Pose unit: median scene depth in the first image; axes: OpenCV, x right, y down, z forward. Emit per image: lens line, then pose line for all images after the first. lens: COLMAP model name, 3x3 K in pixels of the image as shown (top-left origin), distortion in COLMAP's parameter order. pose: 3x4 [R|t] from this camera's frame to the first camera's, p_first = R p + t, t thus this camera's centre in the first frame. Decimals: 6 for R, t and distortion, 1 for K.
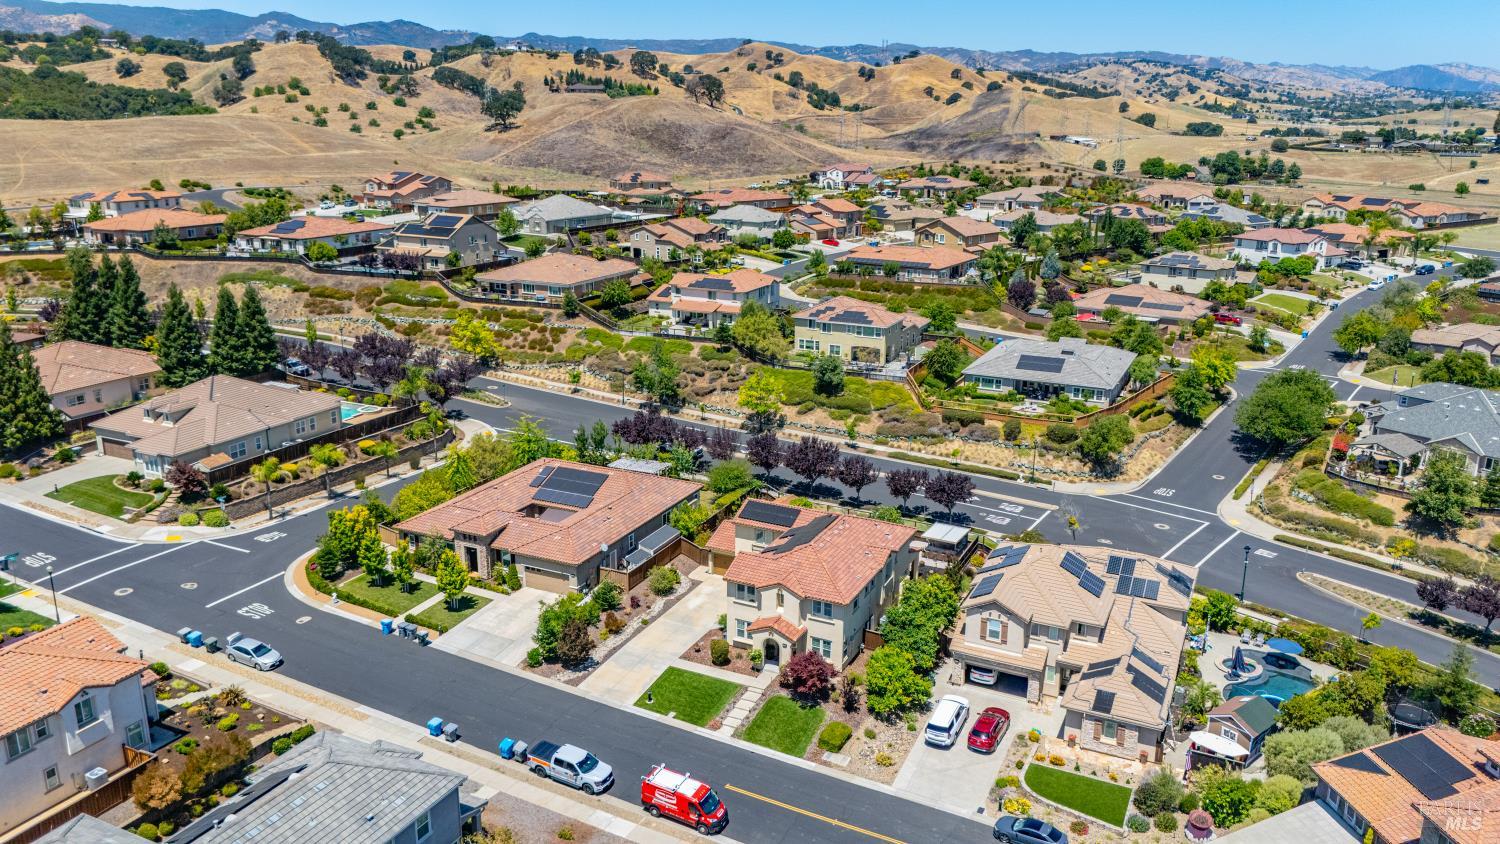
lens RADIAL K [[1100.9, 0, 750.0], [0, 1100.9, 422.0], [0, 0, 1]] dist [0.085033, -0.090725]
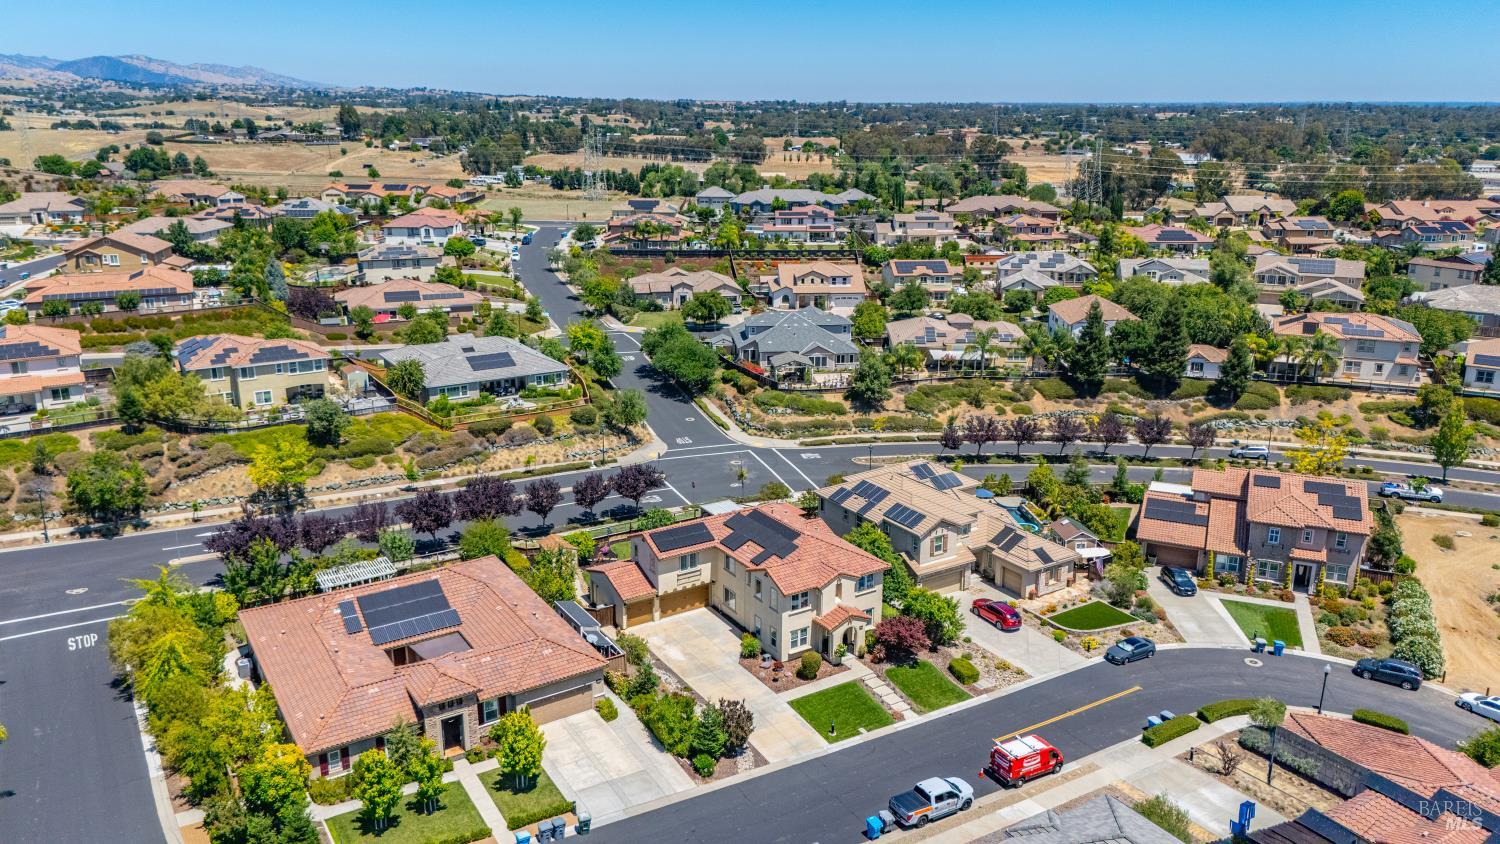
lens RADIAL K [[1100.9, 0, 750.0], [0, 1100.9, 422.0], [0, 0, 1]] dist [0.085033, -0.090725]
pose [[0.520945, -0.241446, 0.818731, -0.492008], [0.235296, 0.962619, 0.134165, -0.087349], [-0.820520, 0.122752, 0.558283, 0.288922]]
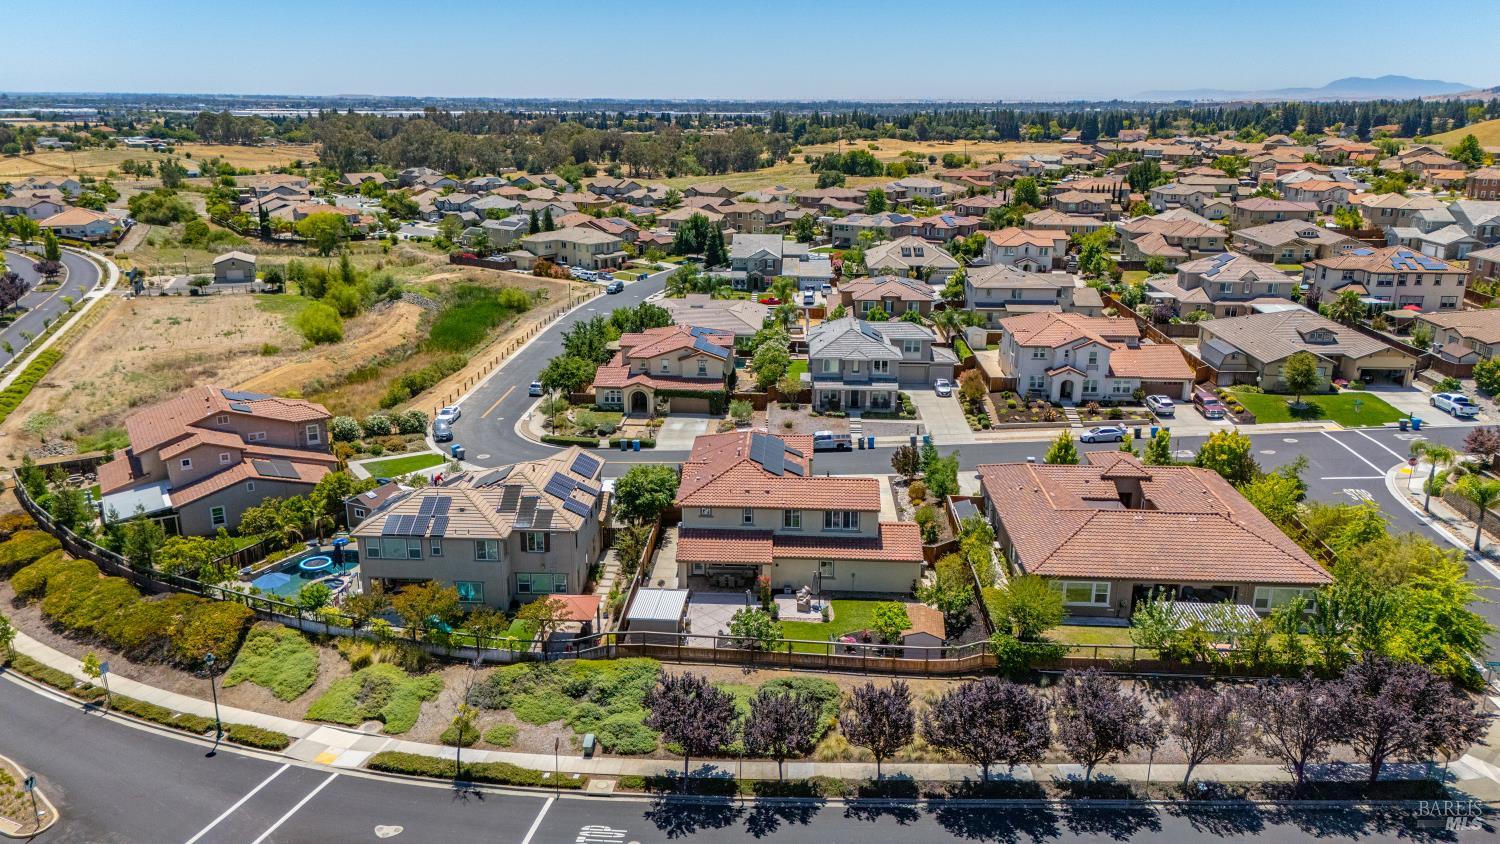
lens RADIAL K [[1100.9, 0, 750.0], [0, 1100.9, 422.0], [0, 0, 1]] dist [0.085033, -0.090725]
pose [[-0.918811, 0.098834, -0.382124, 0.287217], [-0.120517, 0.851656, 0.510057, -0.272584], [0.375849, 0.514698, -0.770599, 1.135337]]
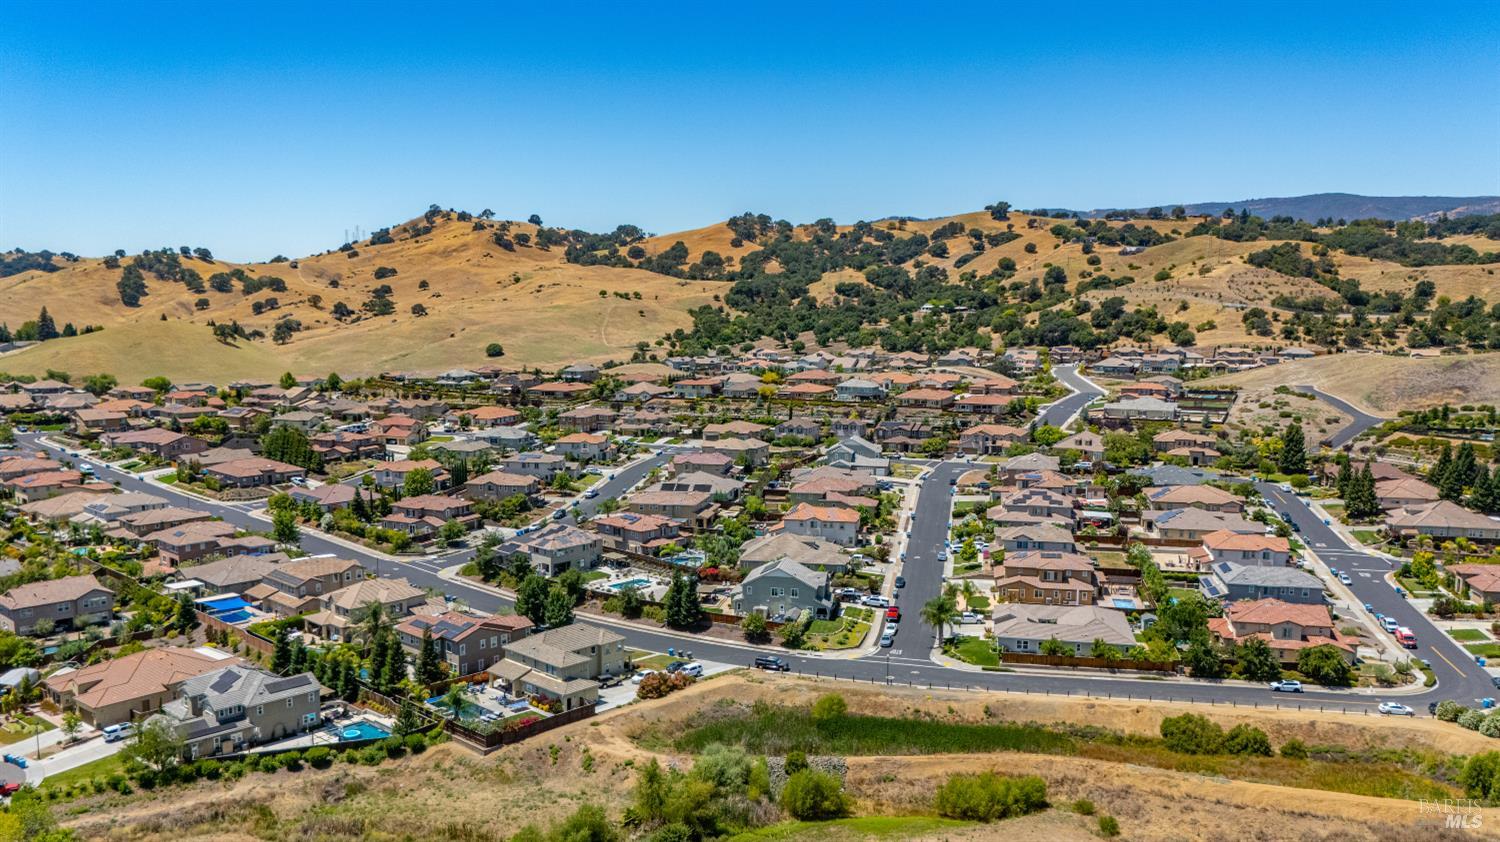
lens RADIAL K [[1100.9, 0, 750.0], [0, 1100.9, 421.0], [0, 0, 1]] dist [0.085033, -0.090725]
pose [[0.226708, 0.099489, -0.968868, 1.129714], [-0.263879, 0.963837, 0.037226, 0.069796], [0.937535, 0.247225, 0.244762, -0.696935]]
